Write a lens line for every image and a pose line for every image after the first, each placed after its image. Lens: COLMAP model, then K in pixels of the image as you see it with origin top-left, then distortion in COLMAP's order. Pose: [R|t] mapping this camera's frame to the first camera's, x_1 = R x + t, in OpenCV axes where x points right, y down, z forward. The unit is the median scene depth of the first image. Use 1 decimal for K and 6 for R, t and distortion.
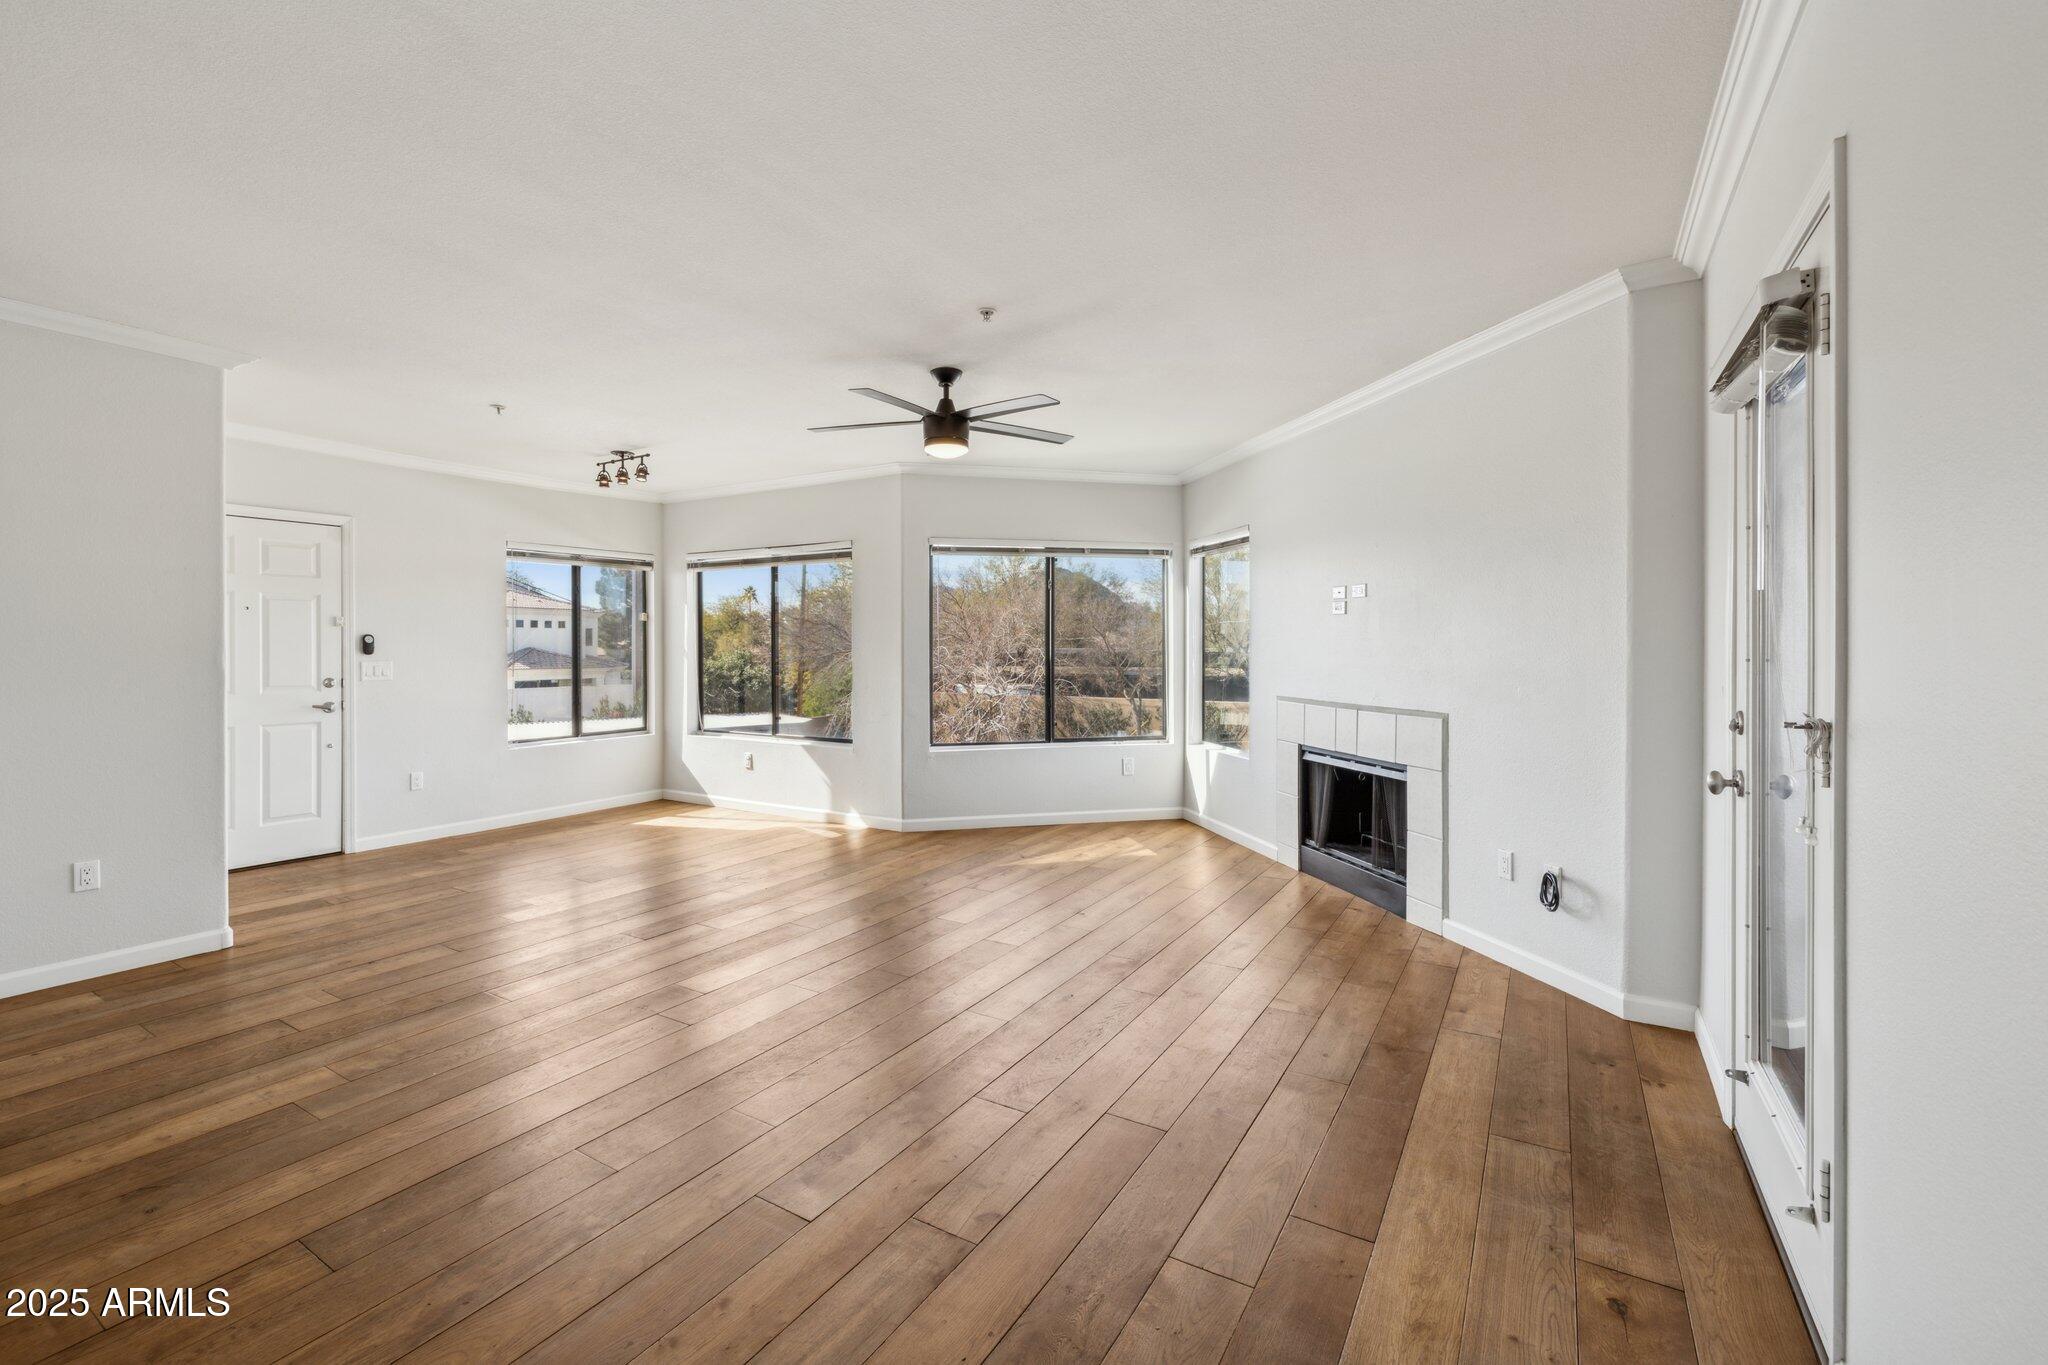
lens RADIAL K [[867.3, 0, 1024.5], [0, 867.3, 650.8], [0, 0, 1]] dist [0.002153, -0.000163]
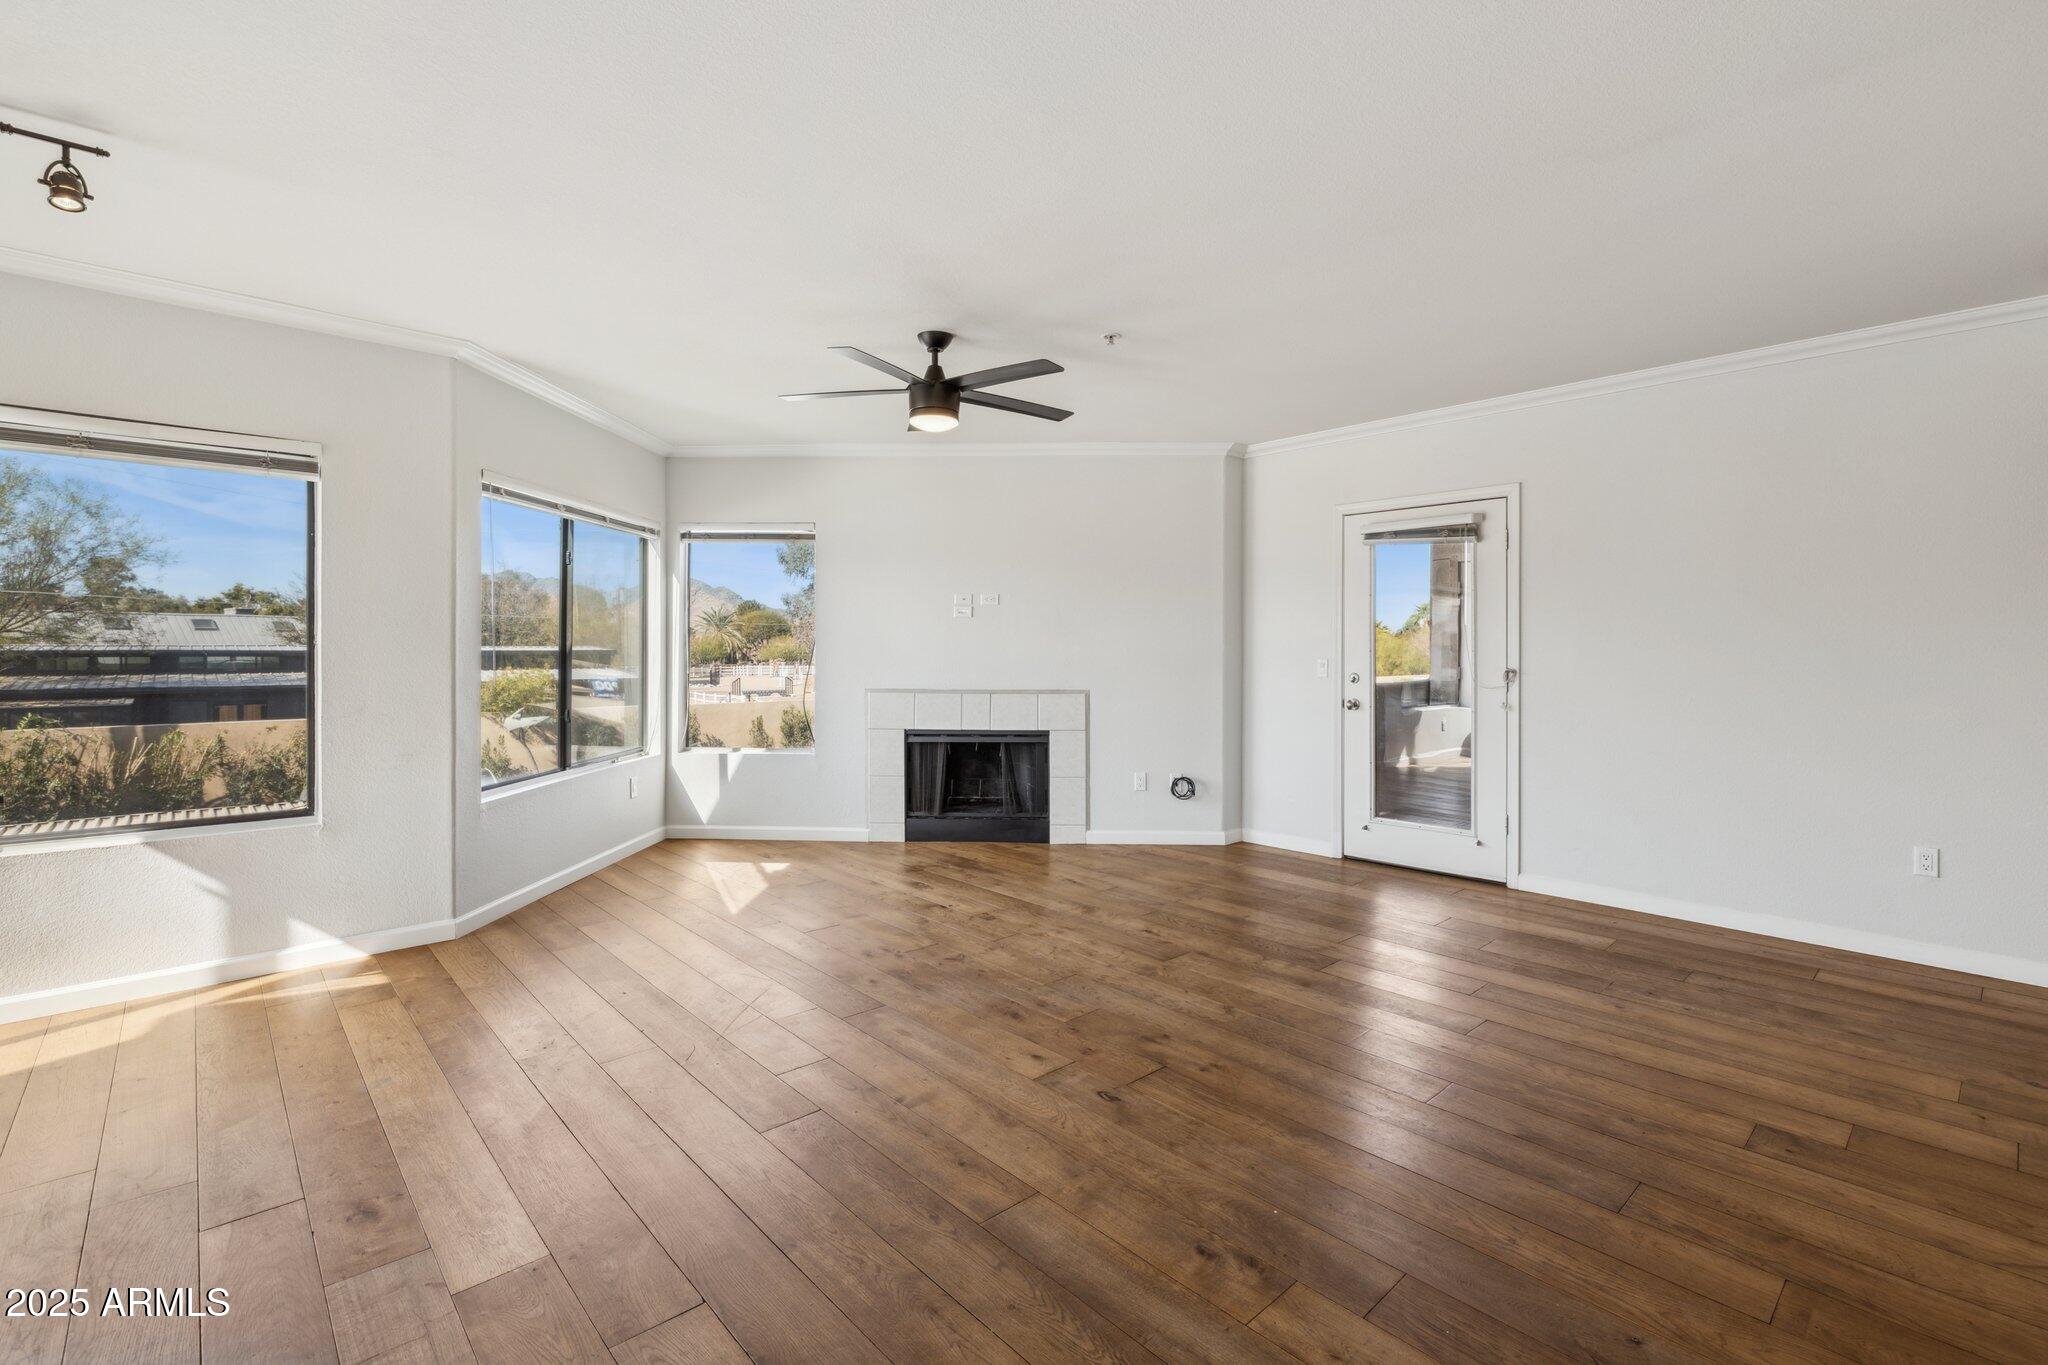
lens RADIAL K [[917.8, 0, 1020.4], [0, 917.8, 649.4], [0, 0, 1]] dist [-0.013808, 0.009101]
pose [[0.279002, -0.000051, 0.960291, -0.736462], [-0.001171, 0.999999, 0.000393, 0.002858], [-0.960290, -0.001234, 0.279001, 0.489499]]
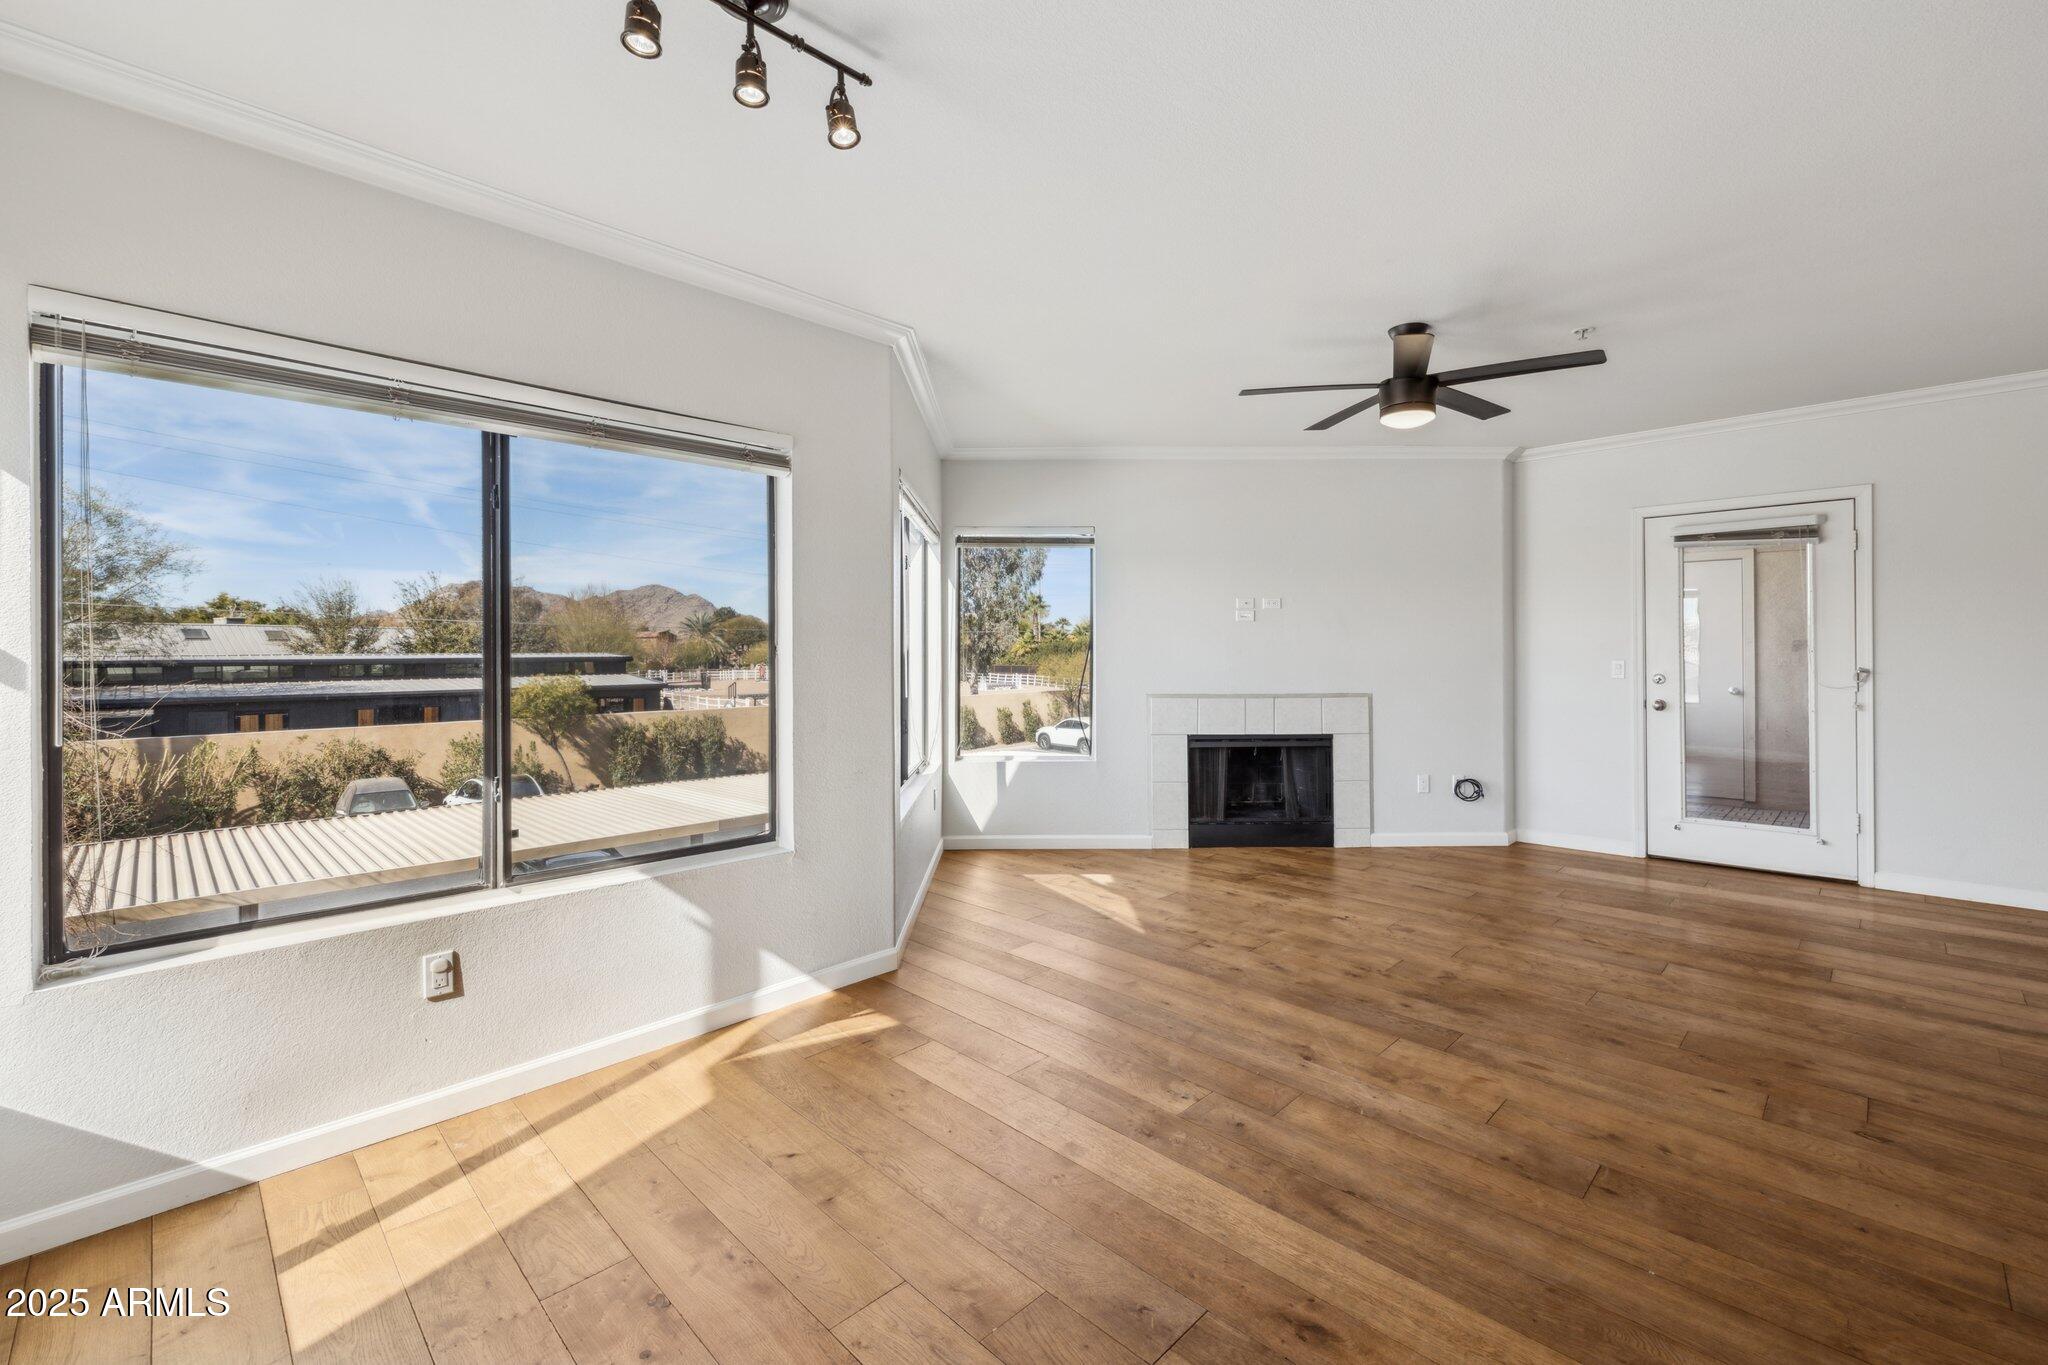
lens RADIAL K [[867.3, 0, 1024.5], [0, 867.3, 650.8], [0, 0, 1]] dist [0.002153, -0.000163]
pose [[0.231405, -0.000157, 0.972857, -0.767984], [0.006467, 0.999978, -0.001377, -0.000177], [-0.972836, 0.006610, 0.231401, 0.884484]]
